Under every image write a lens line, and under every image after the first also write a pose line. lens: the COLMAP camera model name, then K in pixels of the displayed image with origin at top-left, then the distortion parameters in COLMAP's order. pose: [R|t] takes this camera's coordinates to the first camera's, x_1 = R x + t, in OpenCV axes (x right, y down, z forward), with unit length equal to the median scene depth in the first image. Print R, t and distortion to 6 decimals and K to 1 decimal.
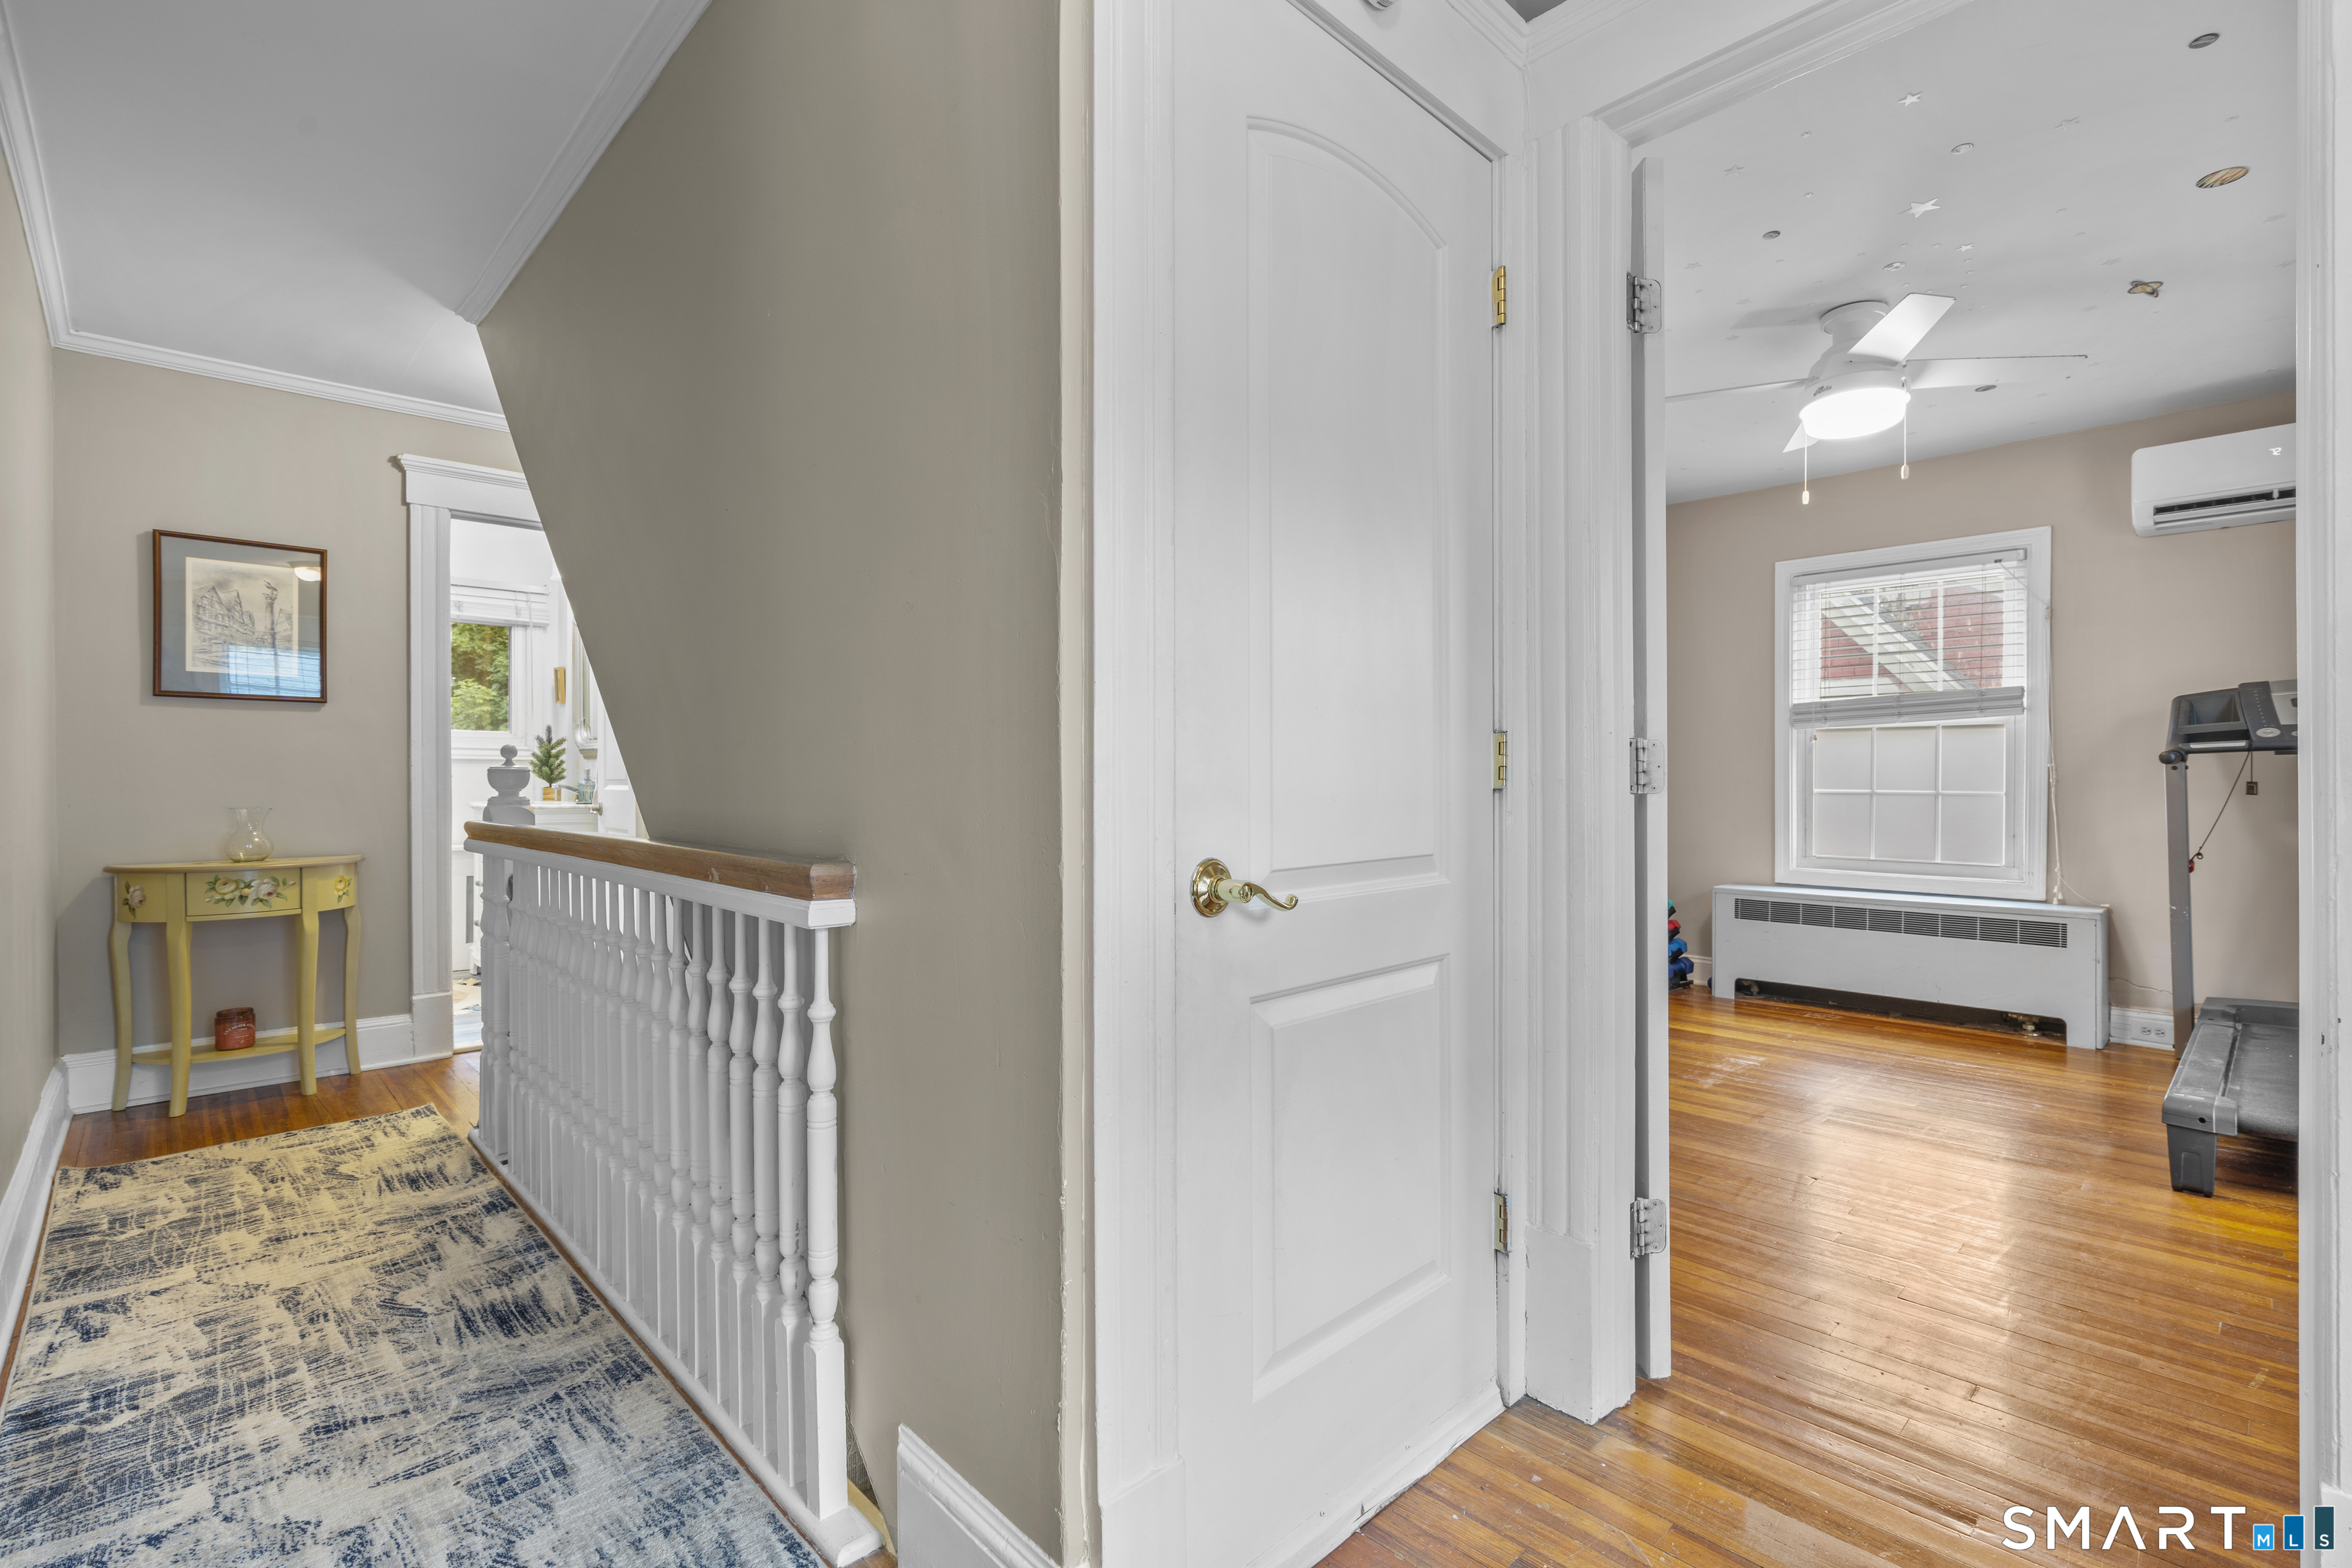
lens RADIAL K [[1046.4, 0, 1185.5], [0, 1046.4, 790.3], [0, 0, 1]] dist [0.010325, 0.000247]
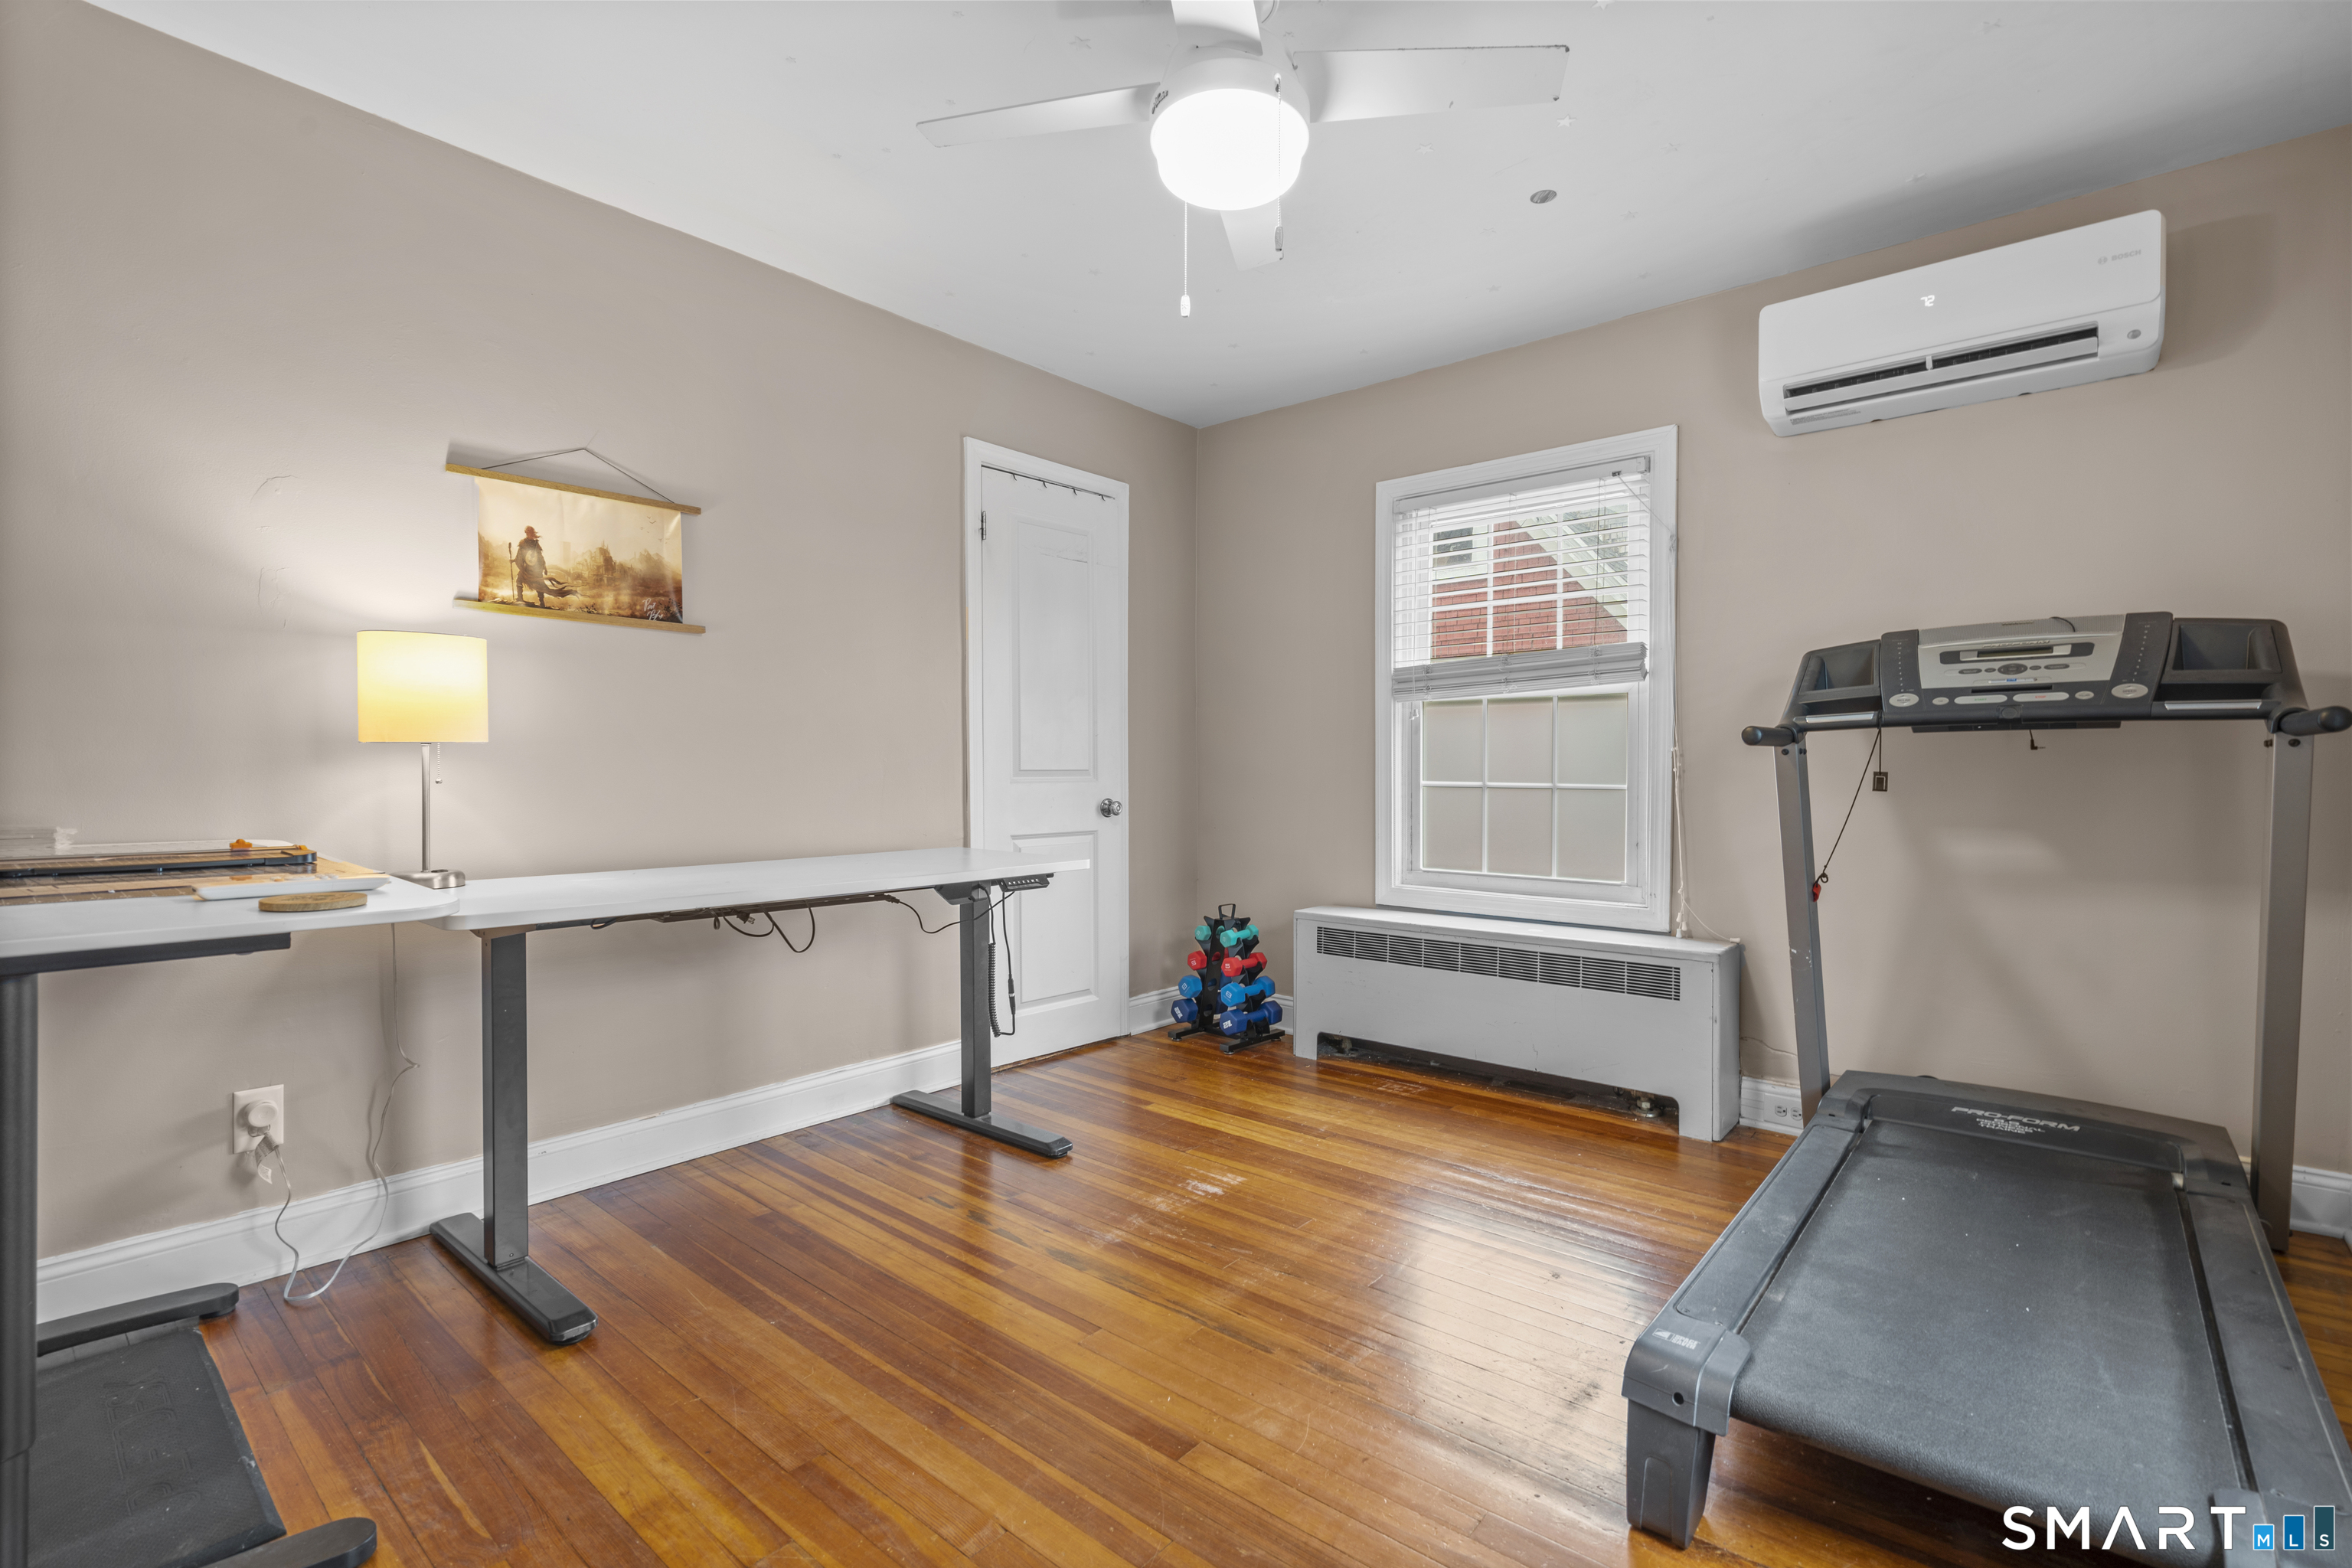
lens RADIAL K [[1046.4, 0, 1178.6], [0, 1046.4, 791.8], [0, 0, 1]] dist [0.010325, 0.000247]
pose [[0.995232, -0.003608, 0.097464, 0.425405], [0.002379, 0.999916, 0.012726, -0.004397], [-0.097502, -0.012434, 0.995158, 0.319104]]
